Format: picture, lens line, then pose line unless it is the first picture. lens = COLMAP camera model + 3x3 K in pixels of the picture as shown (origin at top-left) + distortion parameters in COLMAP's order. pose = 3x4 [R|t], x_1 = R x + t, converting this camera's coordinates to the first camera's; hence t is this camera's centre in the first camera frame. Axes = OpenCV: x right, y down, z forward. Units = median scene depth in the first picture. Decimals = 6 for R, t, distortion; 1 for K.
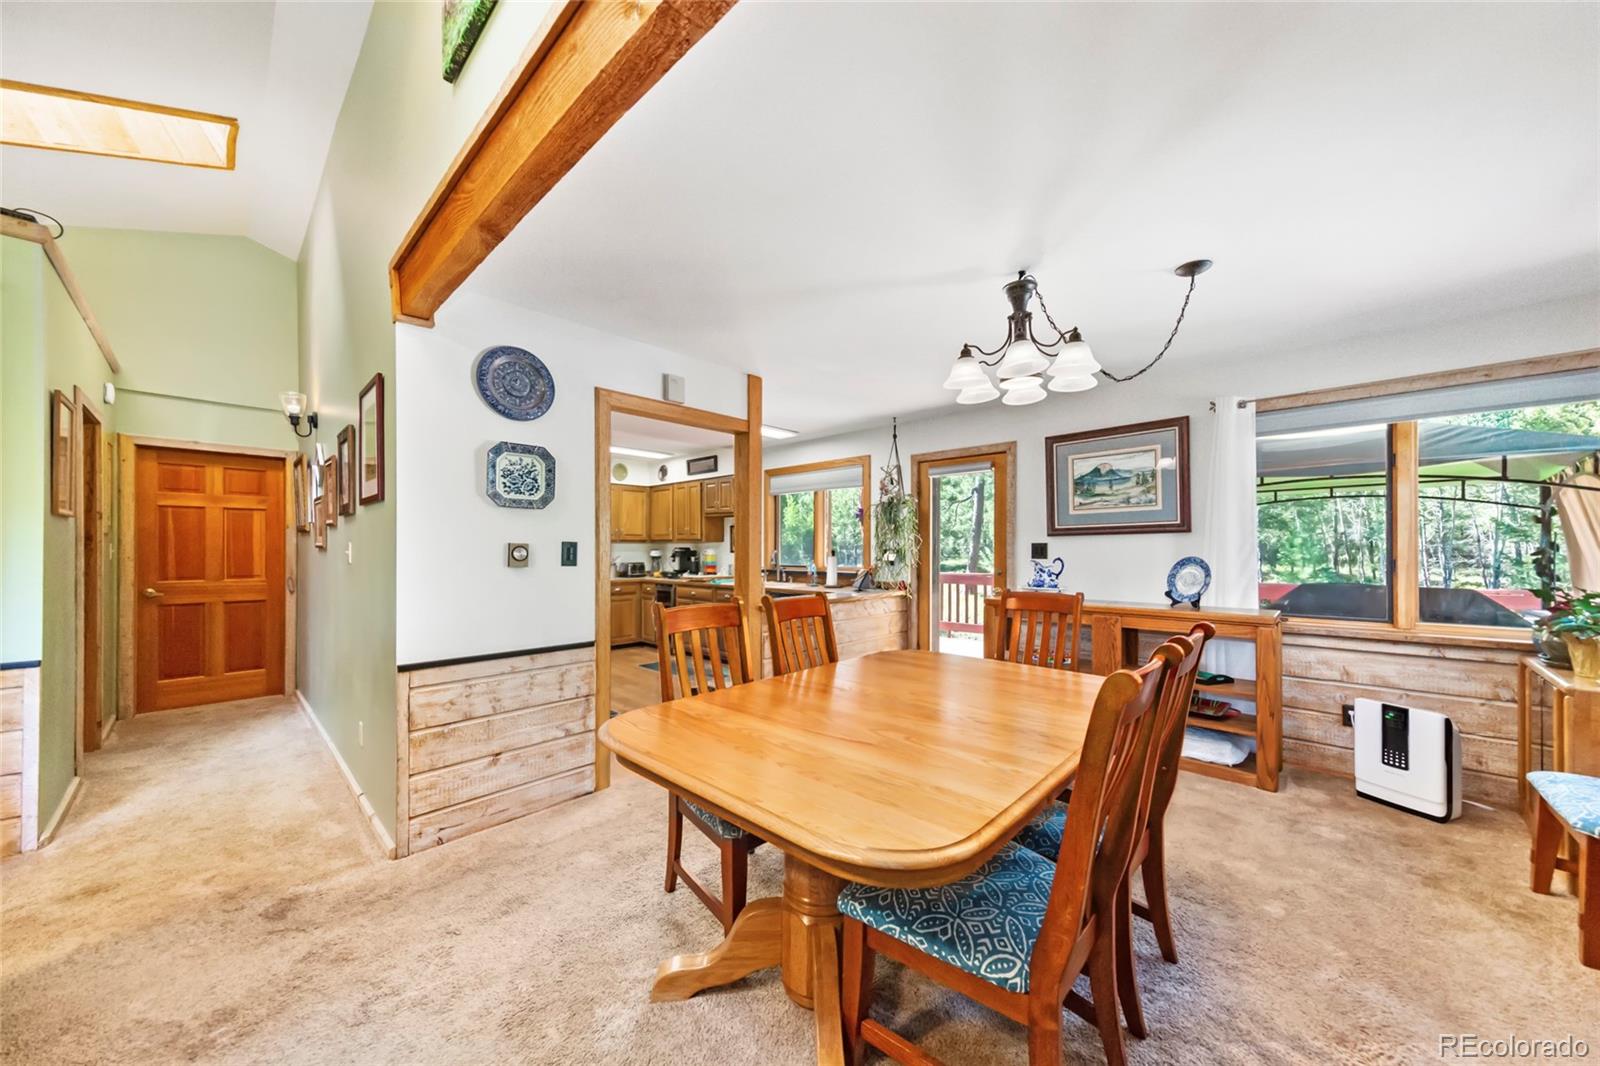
lens RADIAL K [[553.2, 0, 805.5], [0, 553.2, 550.7], [0, 0, 1]] dist [-0.000252, -0.000003]
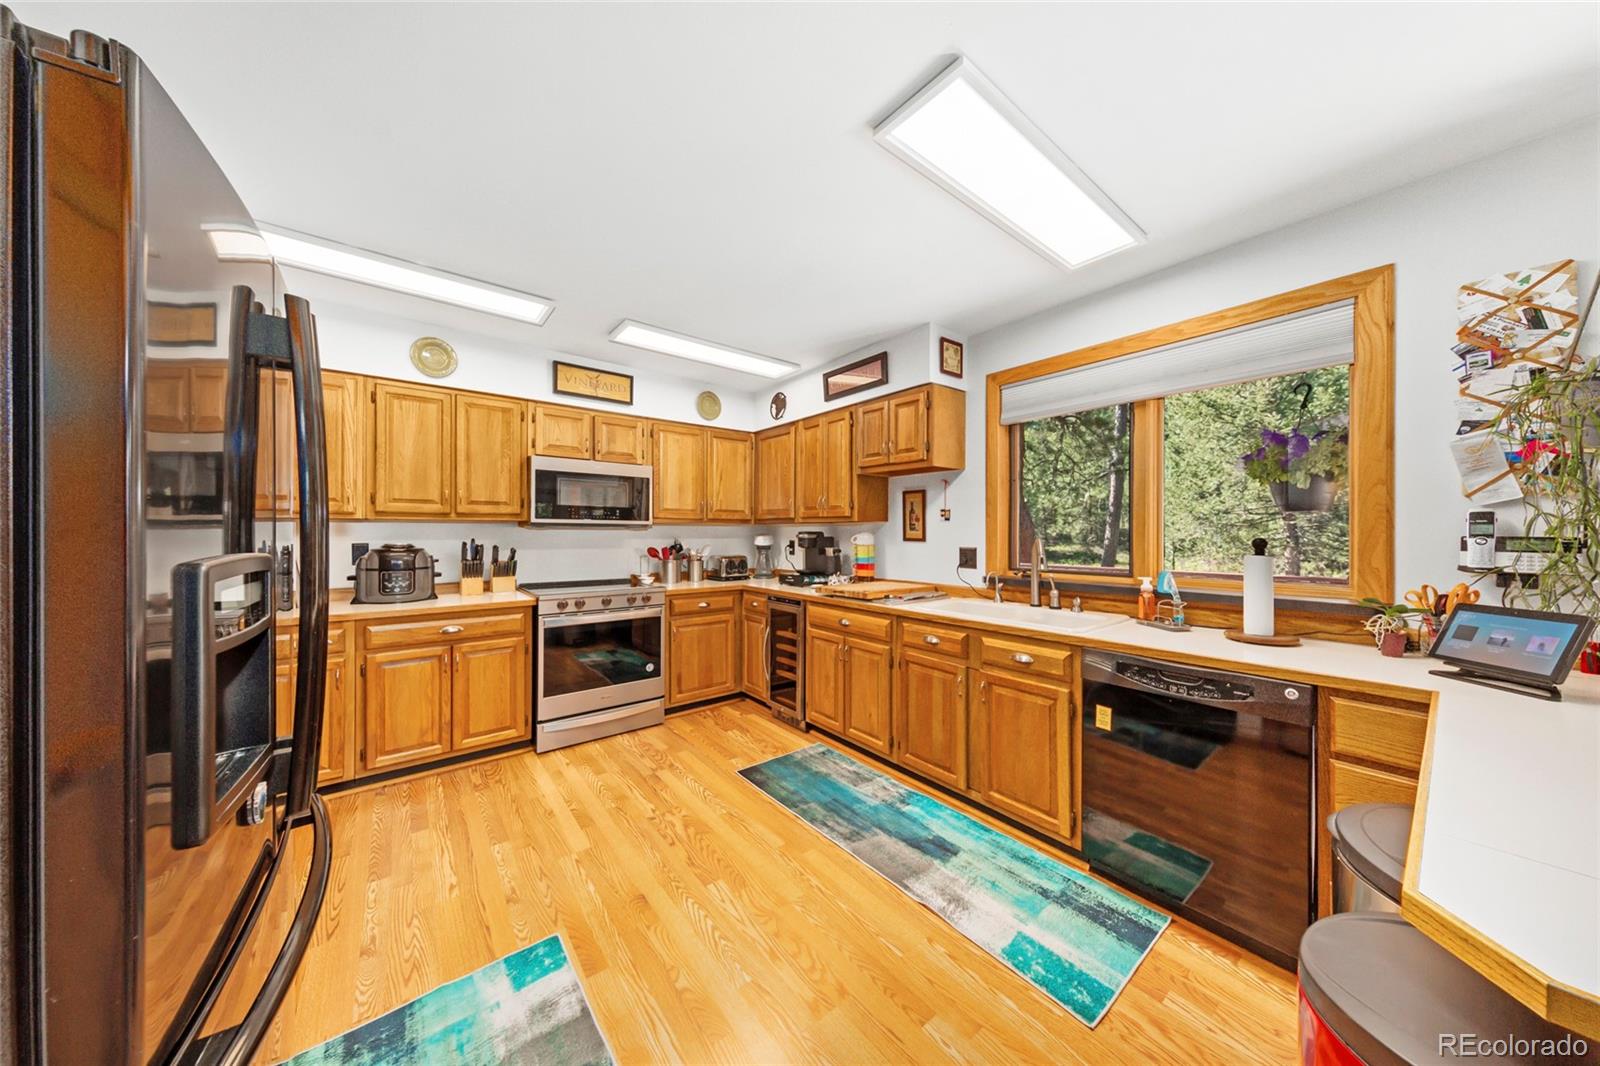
lens RADIAL K [[501.0, 0, 800.0], [0, 501.0, 533.0], [0, 0, 1]] dist [0.004775, 0.000006]
pose [[0.988293, 0.000077, -0.152570, -0.221062], [-0.000682, 0.999992, -0.003909, -0.003196], [0.152568, 0.003967, 0.988285, 0.686291]]
